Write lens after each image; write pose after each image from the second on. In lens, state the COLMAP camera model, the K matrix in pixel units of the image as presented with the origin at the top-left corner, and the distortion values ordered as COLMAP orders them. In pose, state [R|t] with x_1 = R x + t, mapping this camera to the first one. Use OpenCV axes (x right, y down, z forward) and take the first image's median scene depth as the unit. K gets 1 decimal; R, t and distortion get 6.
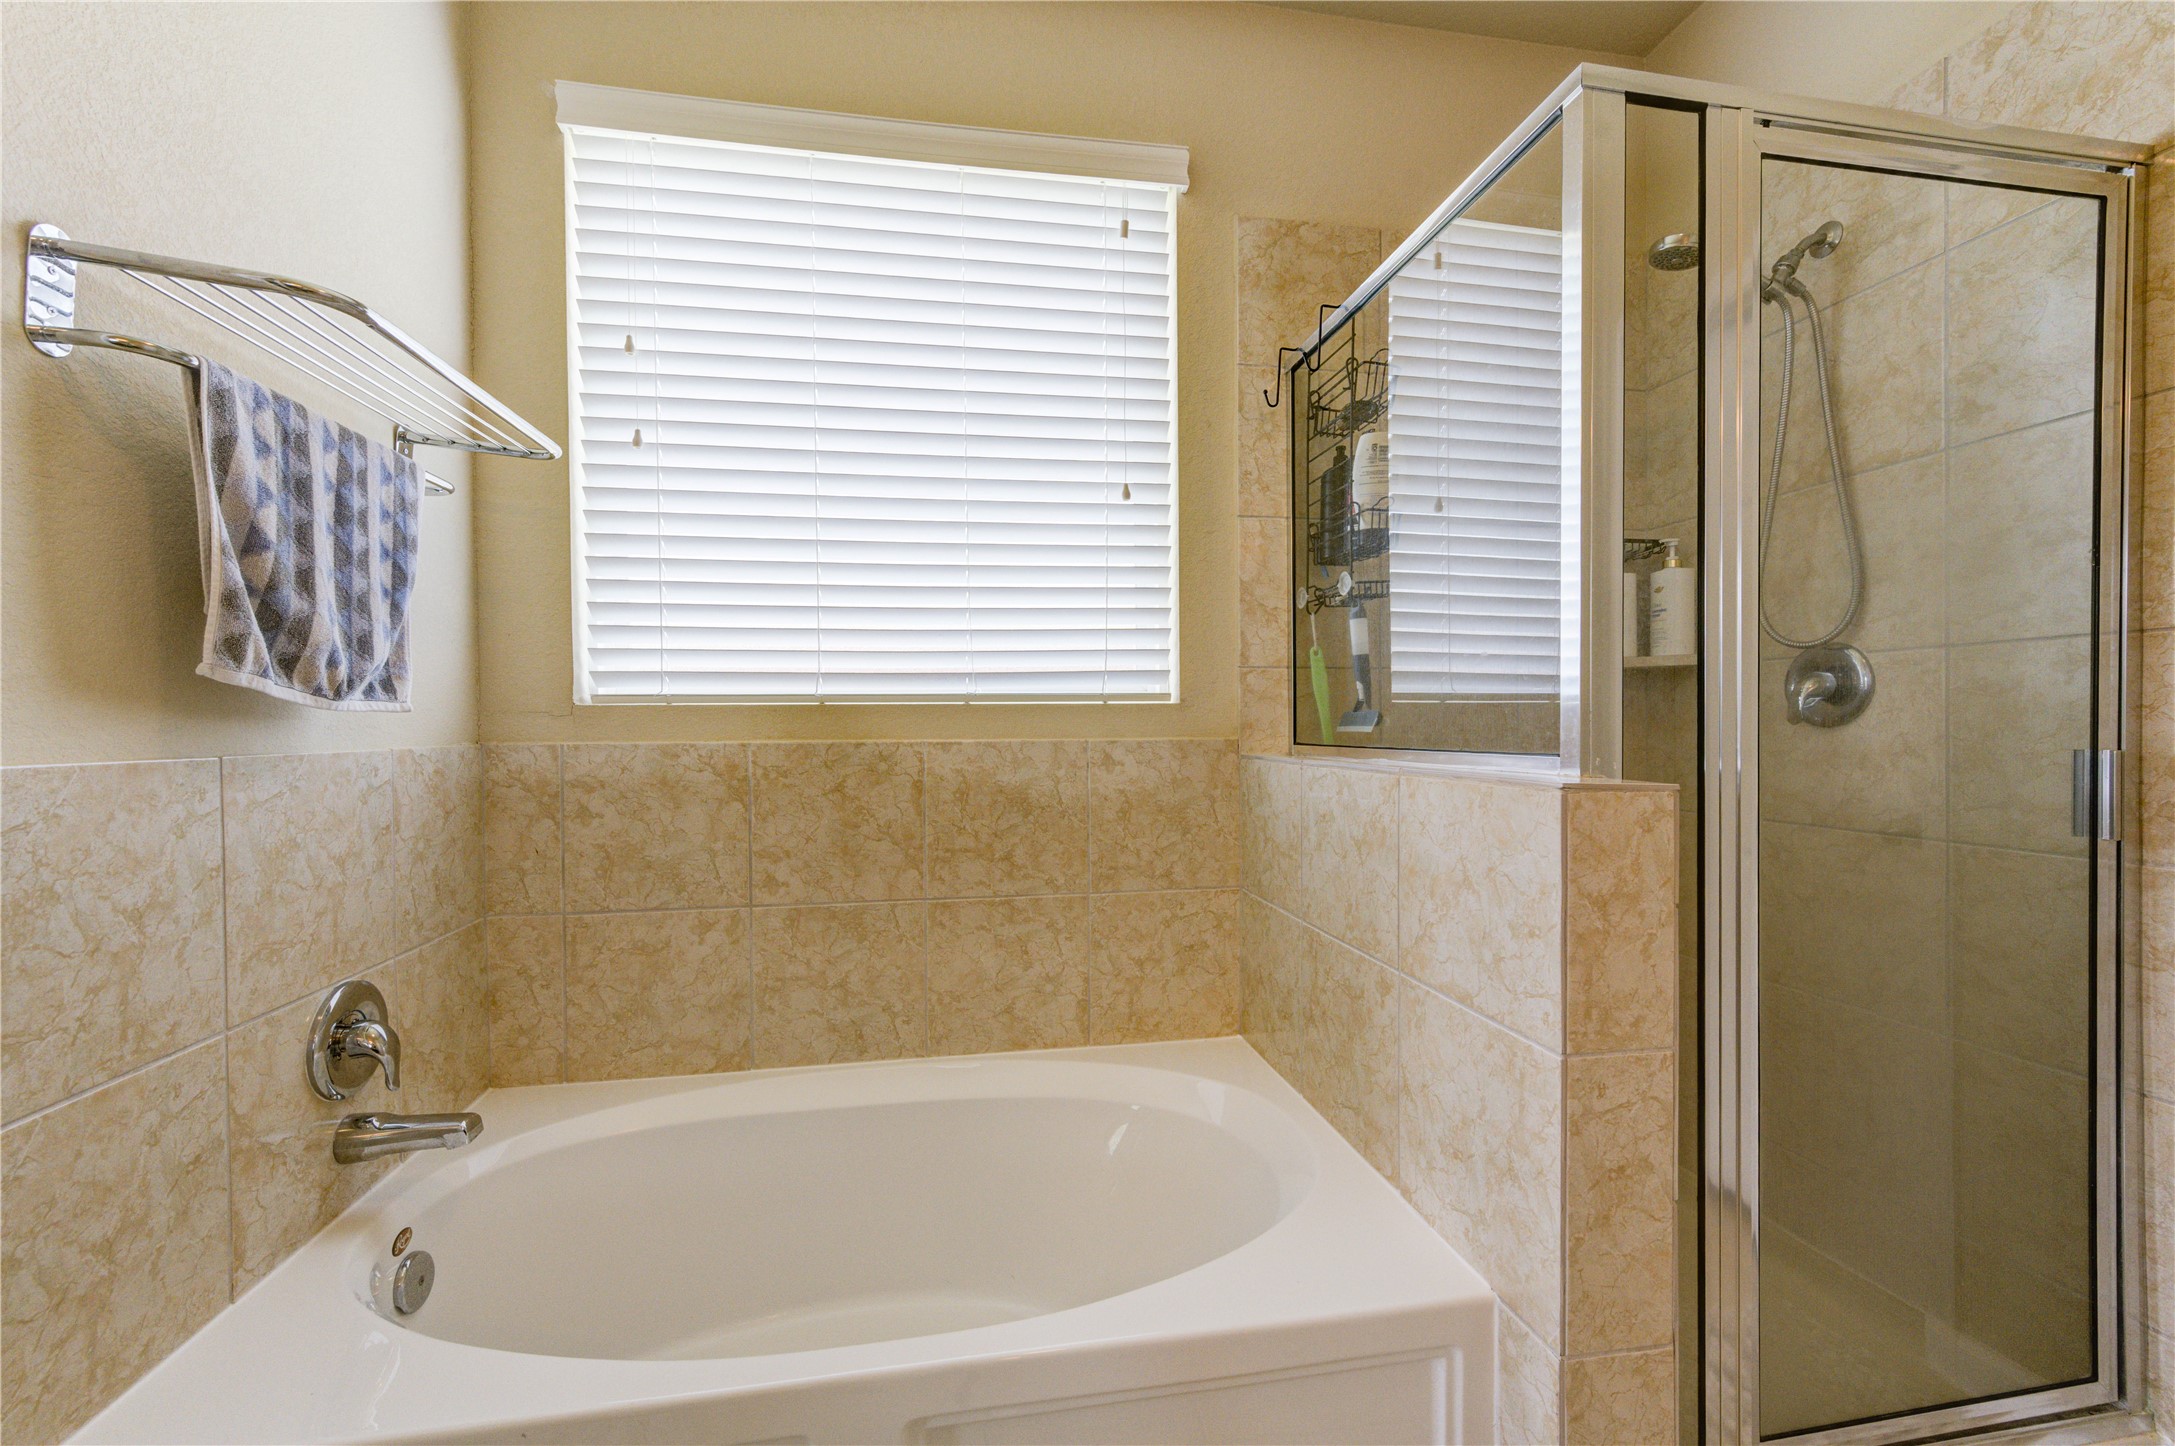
lens RADIAL K [[845.8, 0, 1086.2], [0, 845.8, 734.6], [0, 0, 1]] dist [0.004276, -0.001921]
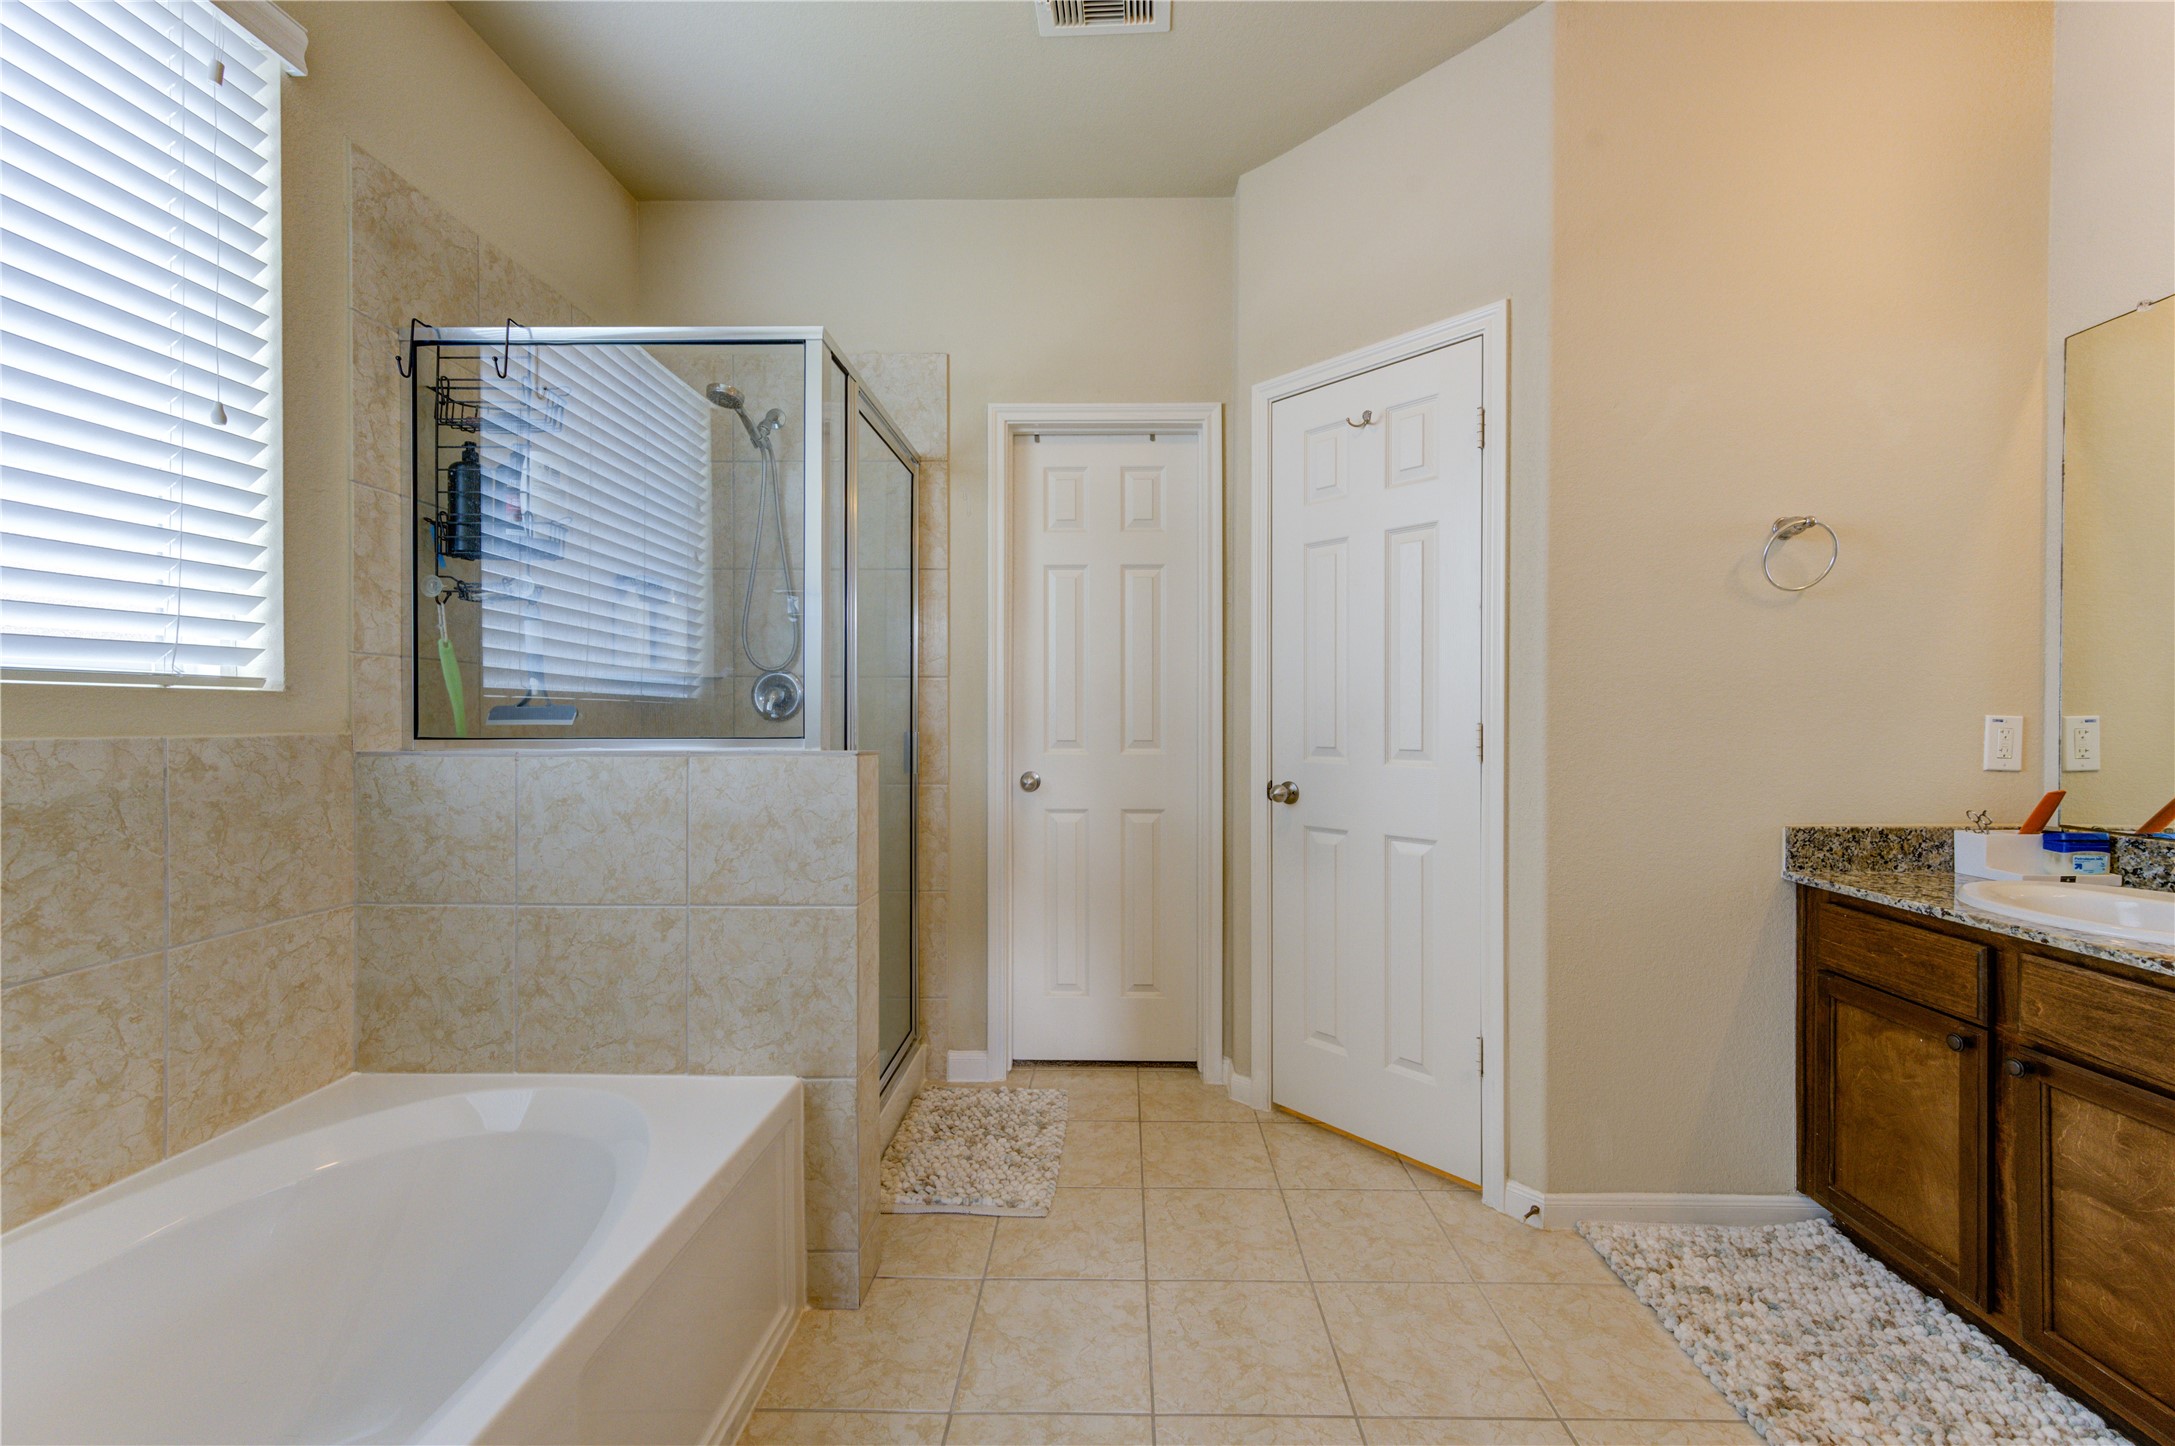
lens RADIAL K [[845.8, 0, 1090.0], [0, 845.8, 720.1], [0, 0, 1]] dist [0.004276, -0.001921]
pose [[0.221034, 0.002891, 0.975262, -0.521167], [0.008149, 0.999955, -0.004811, 0.001089], [-0.975232, 0.009011, 0.221001, 0.061013]]
